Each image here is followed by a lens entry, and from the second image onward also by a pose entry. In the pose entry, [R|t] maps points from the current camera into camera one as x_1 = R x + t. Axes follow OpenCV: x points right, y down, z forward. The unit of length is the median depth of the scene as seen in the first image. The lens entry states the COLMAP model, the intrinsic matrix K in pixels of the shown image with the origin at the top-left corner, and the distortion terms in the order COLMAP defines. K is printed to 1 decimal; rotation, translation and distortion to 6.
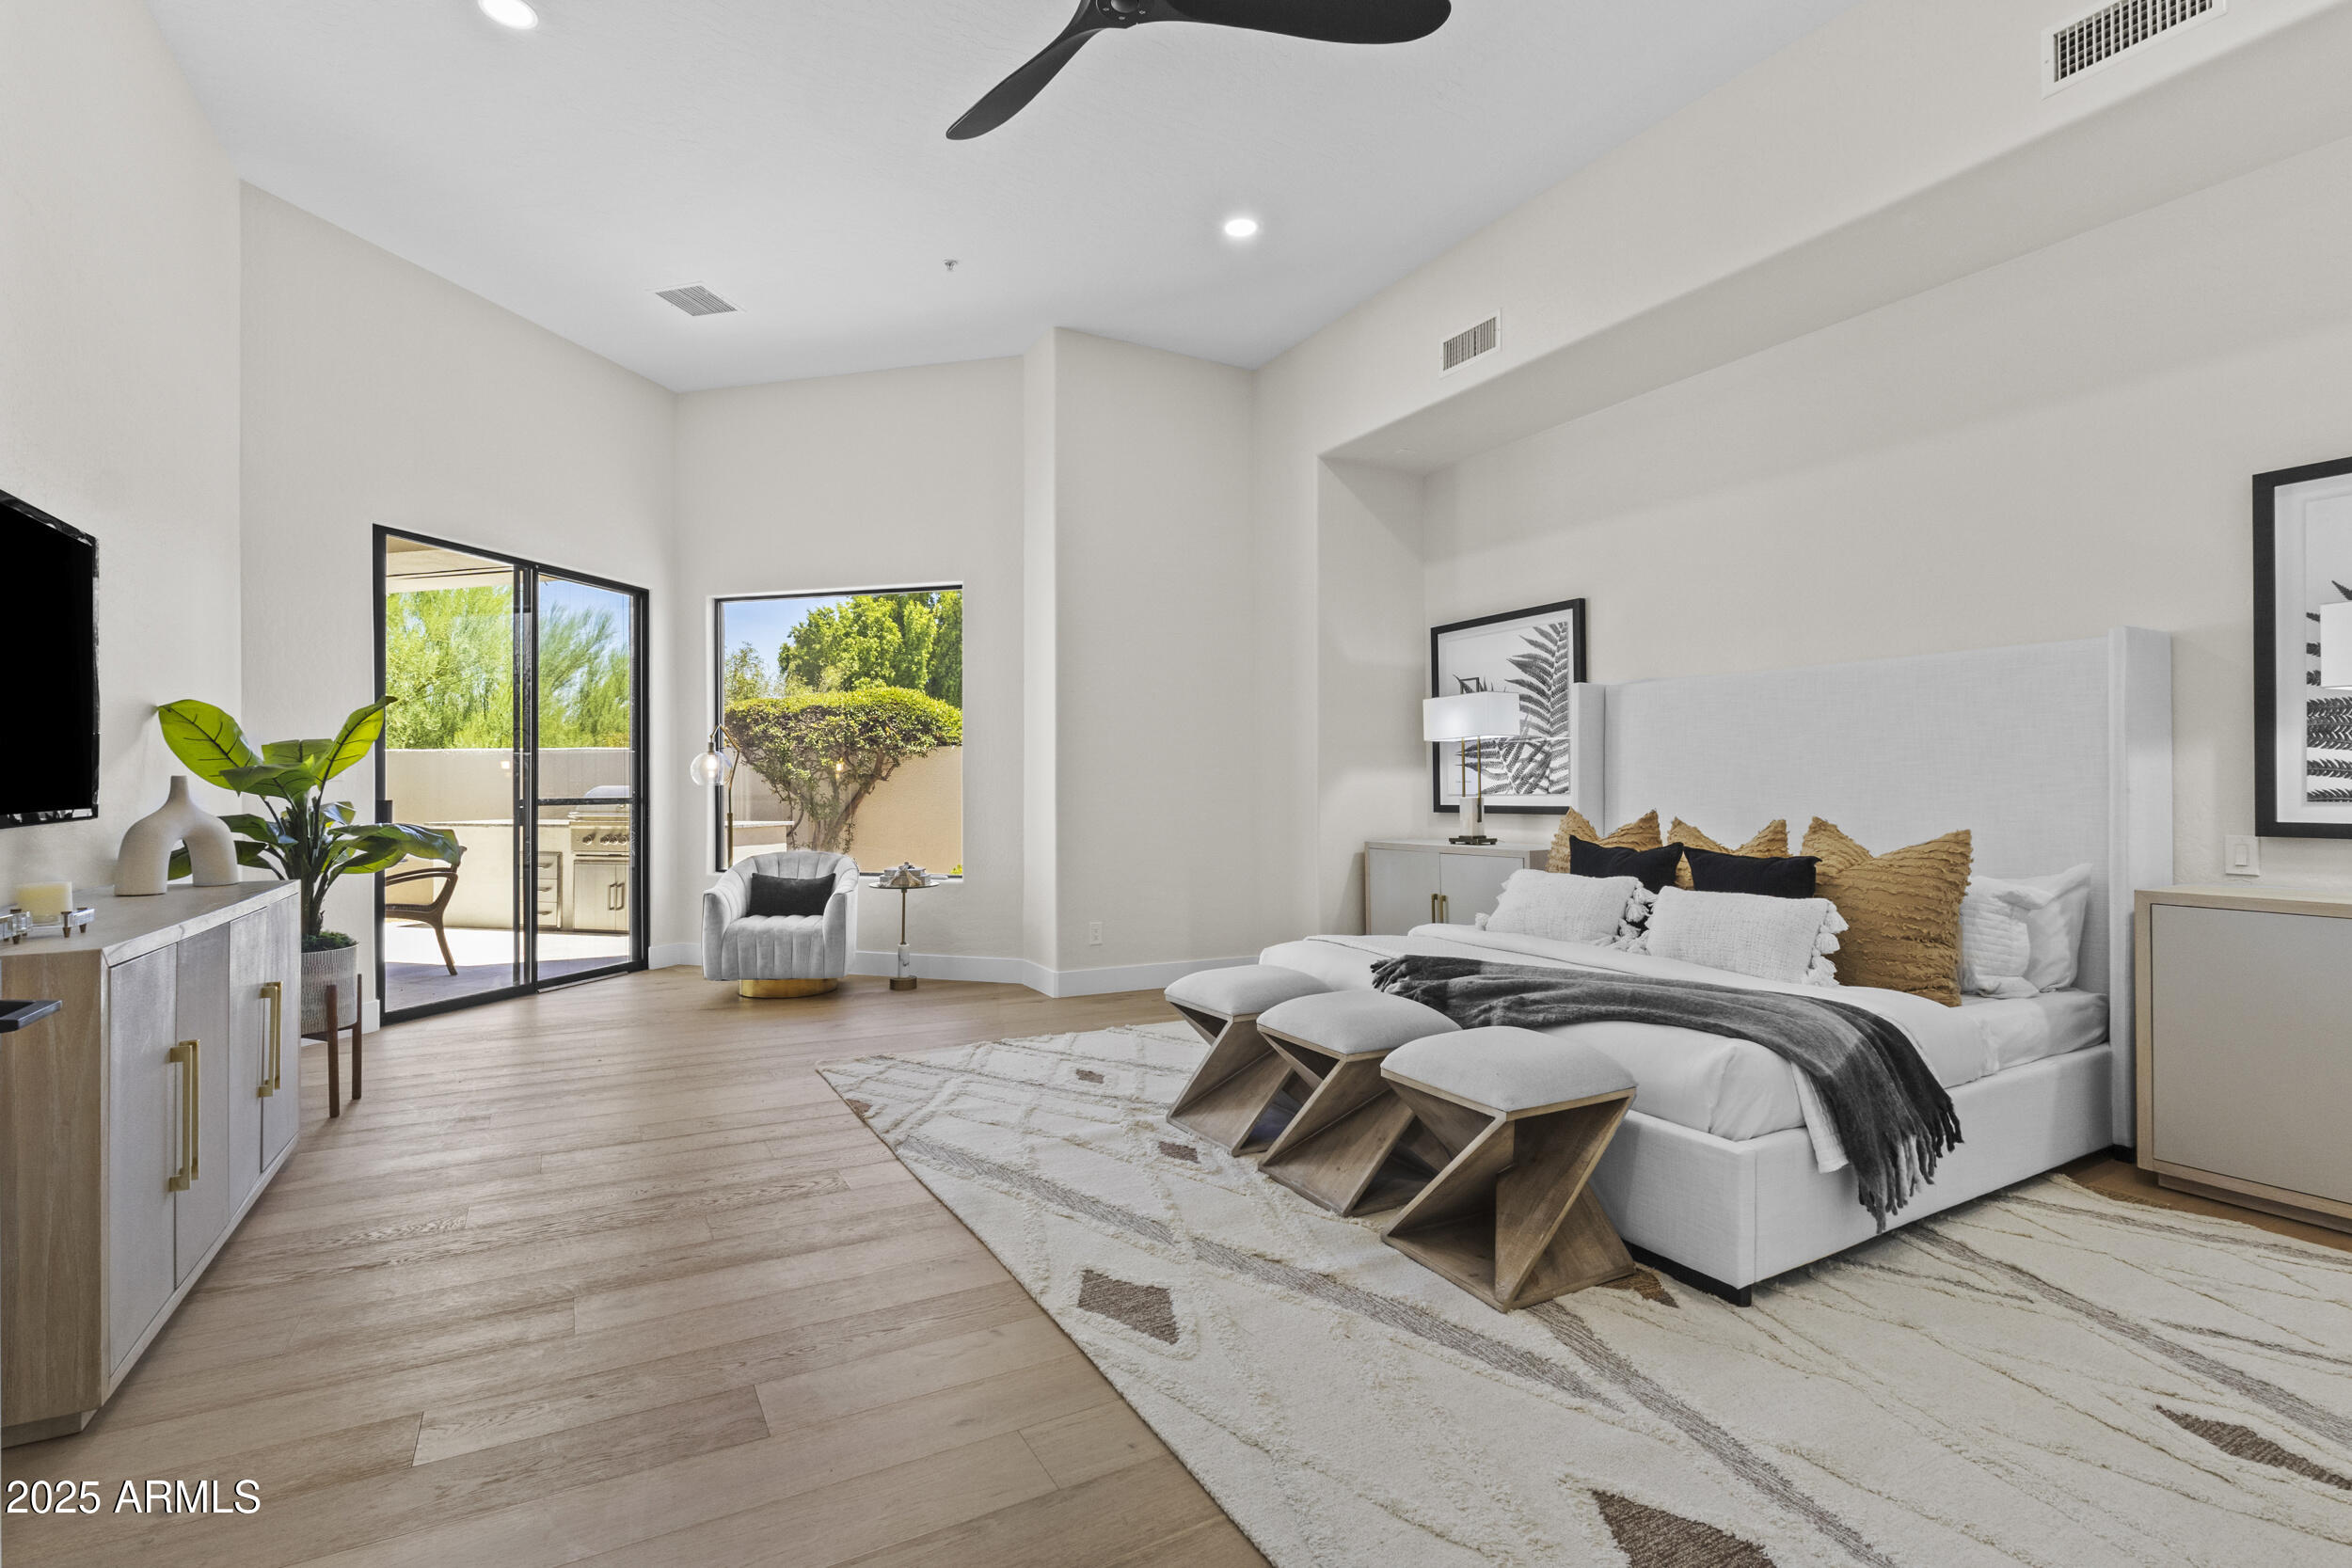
lens RADIAL K [[1088.4, 0, 1168.1], [0, 1088.4, 782.2], [0, 0, 1]] dist [0.003374, 0.000803]
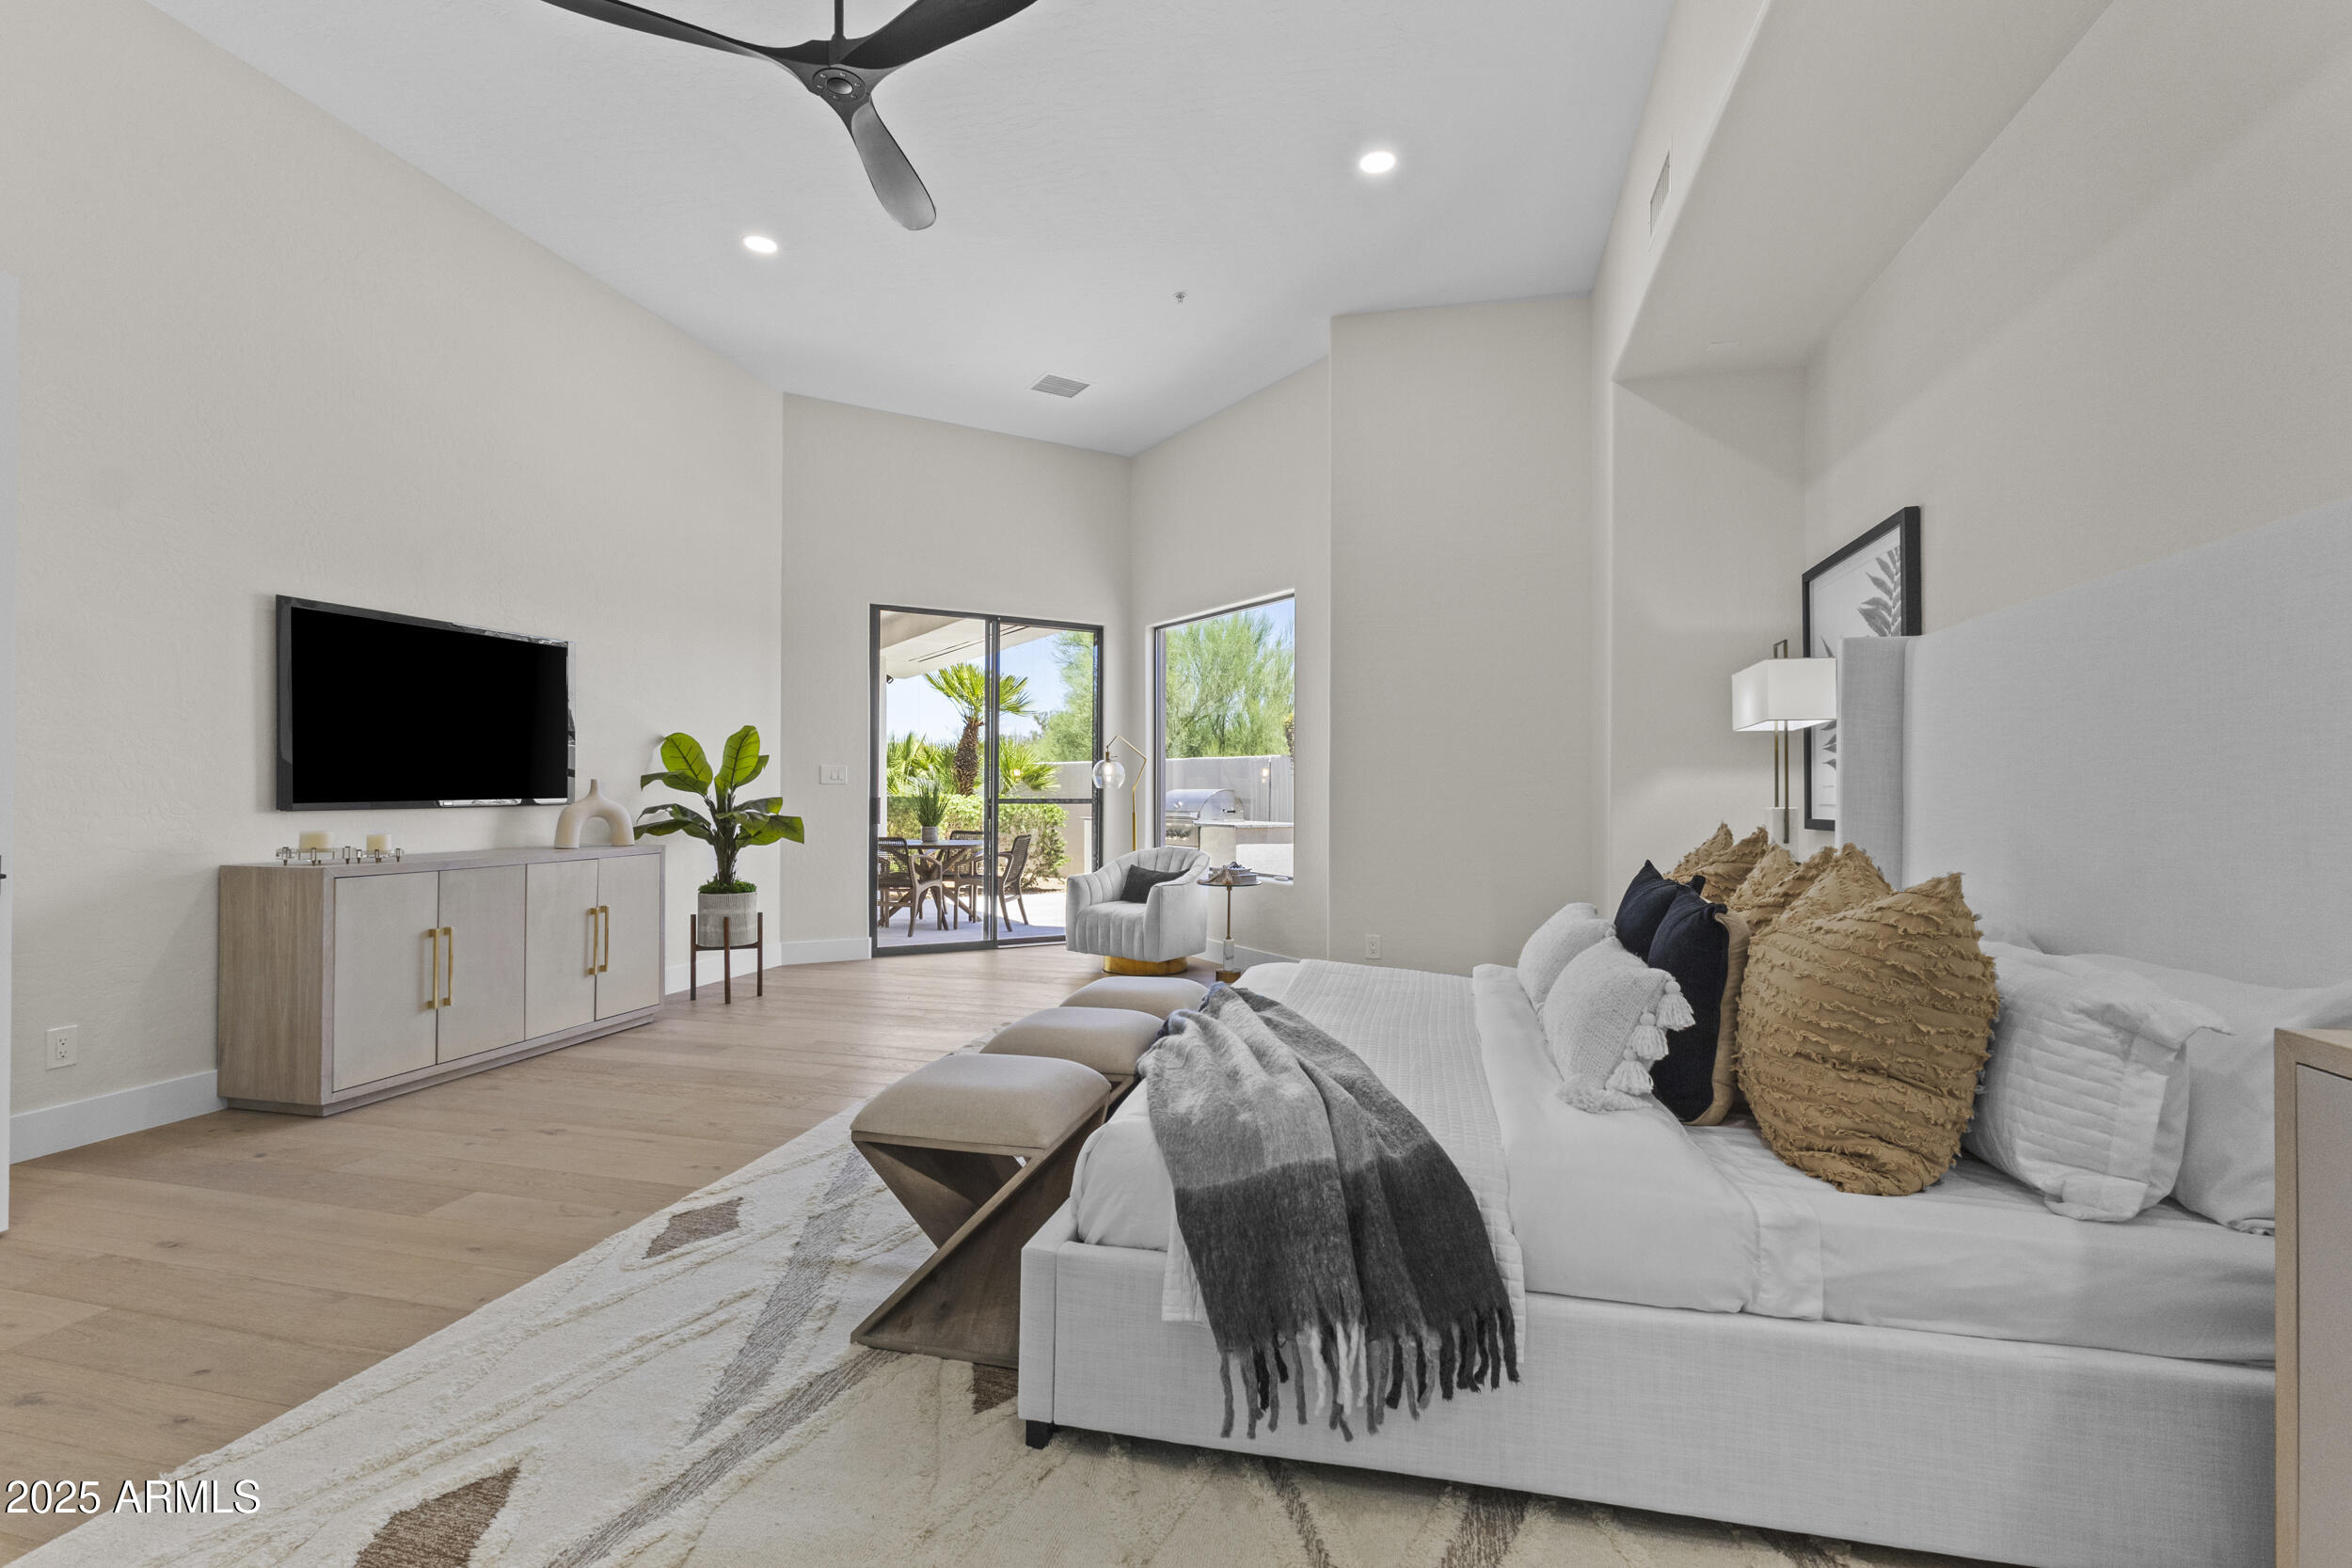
lens RADIAL K [[1088.4, 0, 1168.1], [0, 1088.4, 782.2], [0, 0, 1]] dist [0.003374, 0.000803]
pose [[0.730390, -0.000138, -0.683030, 0.583283], [-0.004585, 0.999976, -0.005106, 0.002712], [0.683015, 0.006861, 0.730372, 0.250956]]
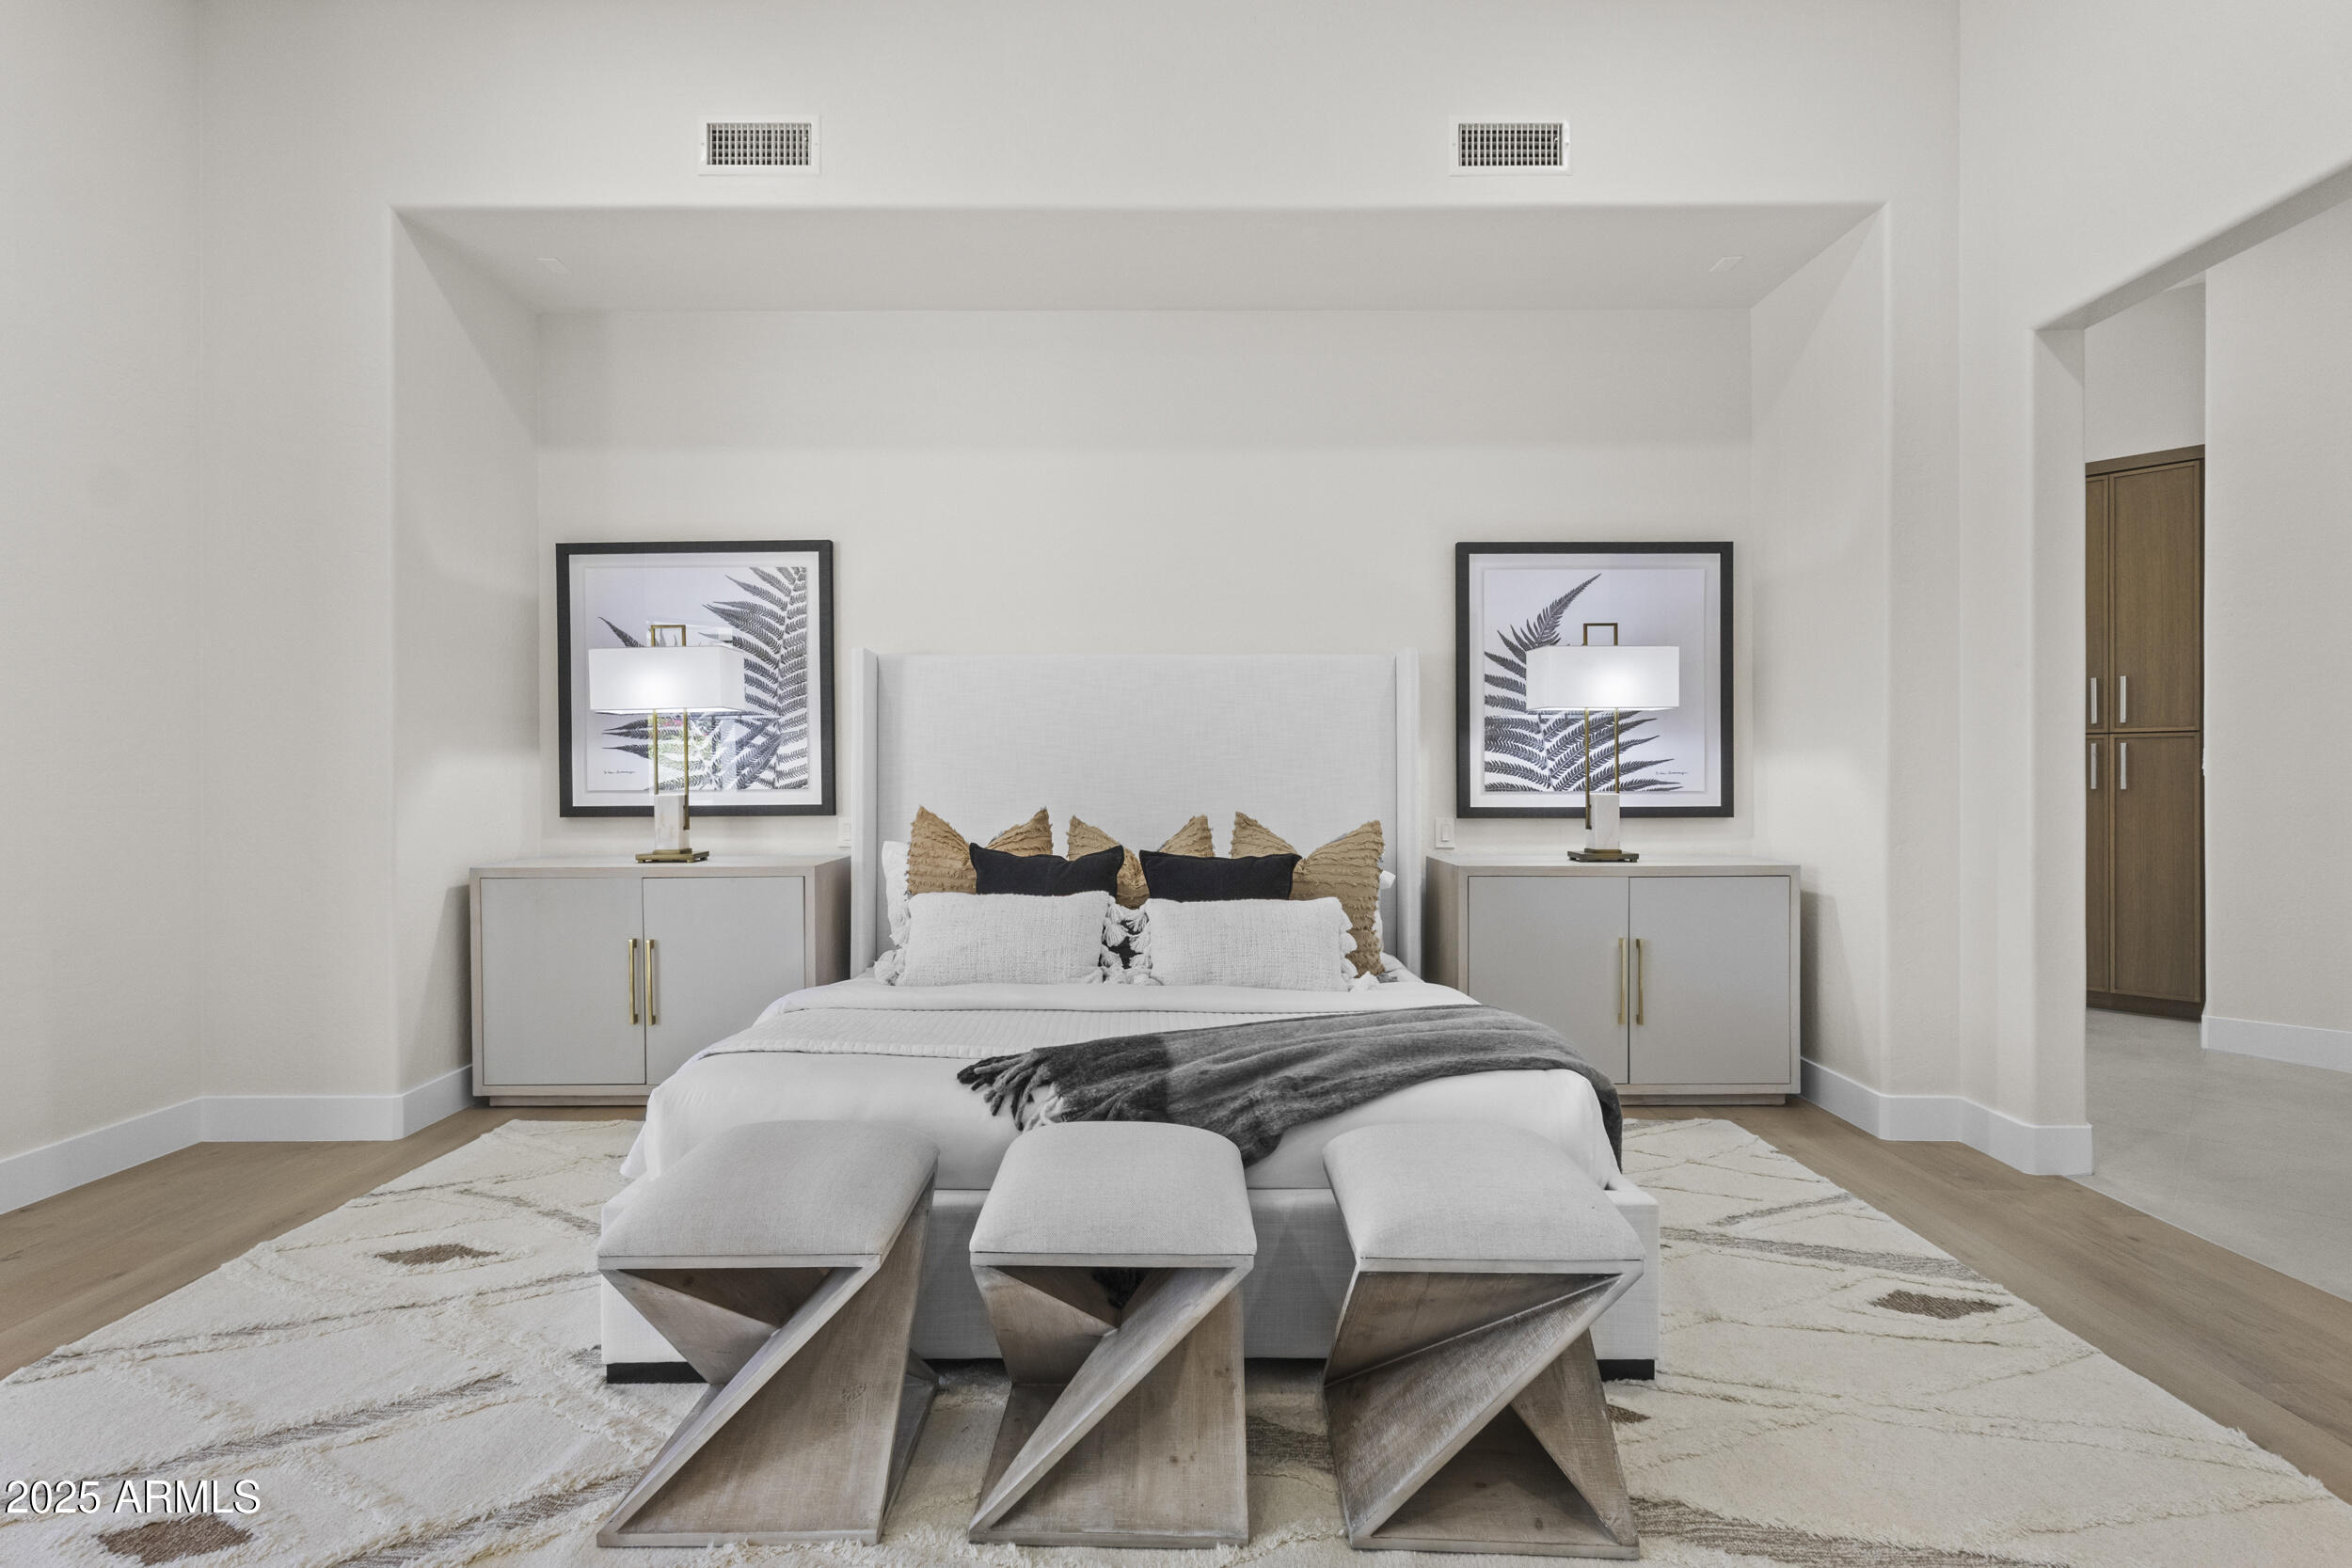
lens RADIAL K [[1087.4, 0, 1174.1], [0, 1087.4, 771.8], [0, 0, 1]] dist [0.001426, 0.000591]
pose [[0.487396, 0.004609, 0.873169, -0.216363], [-0.004755, 0.999985, -0.002624, -0.000776], [-0.873168, -0.002874, 0.487410, 0.462317]]
